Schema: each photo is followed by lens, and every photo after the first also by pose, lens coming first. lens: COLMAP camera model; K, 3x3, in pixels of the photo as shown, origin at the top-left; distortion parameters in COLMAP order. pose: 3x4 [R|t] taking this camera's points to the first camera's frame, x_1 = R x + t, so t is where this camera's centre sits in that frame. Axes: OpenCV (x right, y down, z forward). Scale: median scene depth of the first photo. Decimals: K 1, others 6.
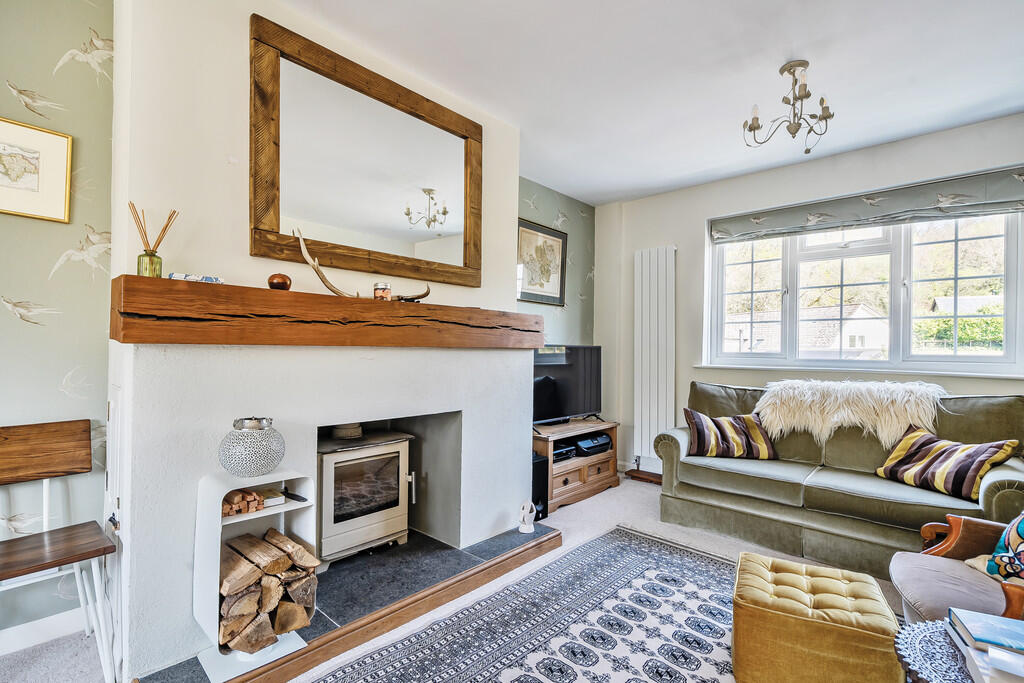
lens RADIAL K [[468.6, 0, 526.3], [0, 468.6, 345.6], [0, 0, 1]] dist [-0.000024, 0.000093]
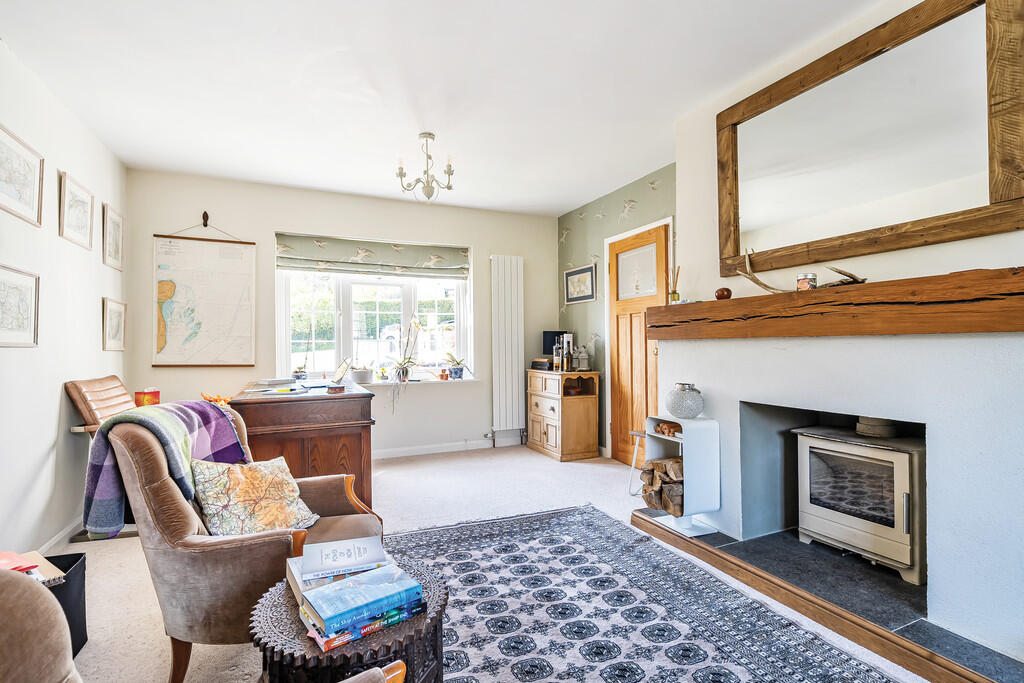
lens RADIAL K [[468.6, 0, 526.3], [0, 468.6, 345.6], [0, 0, 1]] dist [-0.000024, 0.000093]
pose [[-0.384894, 0.000244, -0.922961, 0.941320], [0.014147, 0.999884, -0.005635, 0.020154], [0.922852, -0.015226, -0.384853, 0.922656]]
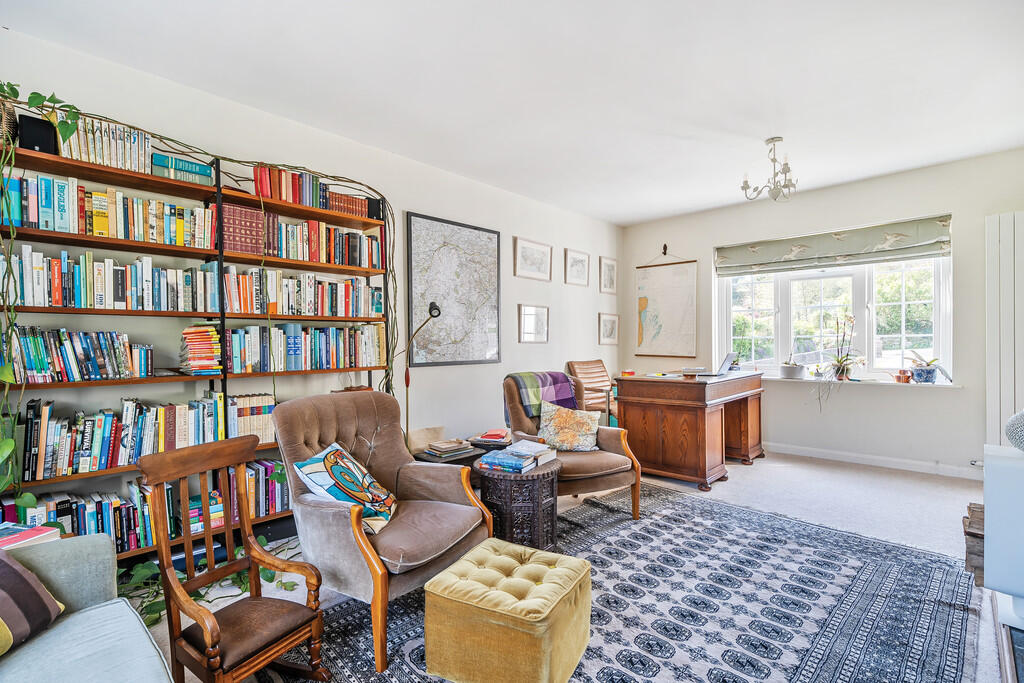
lens RADIAL K [[489.6, 0, 512.0], [0, 489.6, 341.5], [0, 0, 1]] dist [-0.000171, -0.000043]
pose [[-0.999909, 0.002007, 0.013329, 0.590823], [0.001832, 0.999912, -0.013128, 0.024639], [-0.013354, -0.013102, -0.999825, 1.577971]]
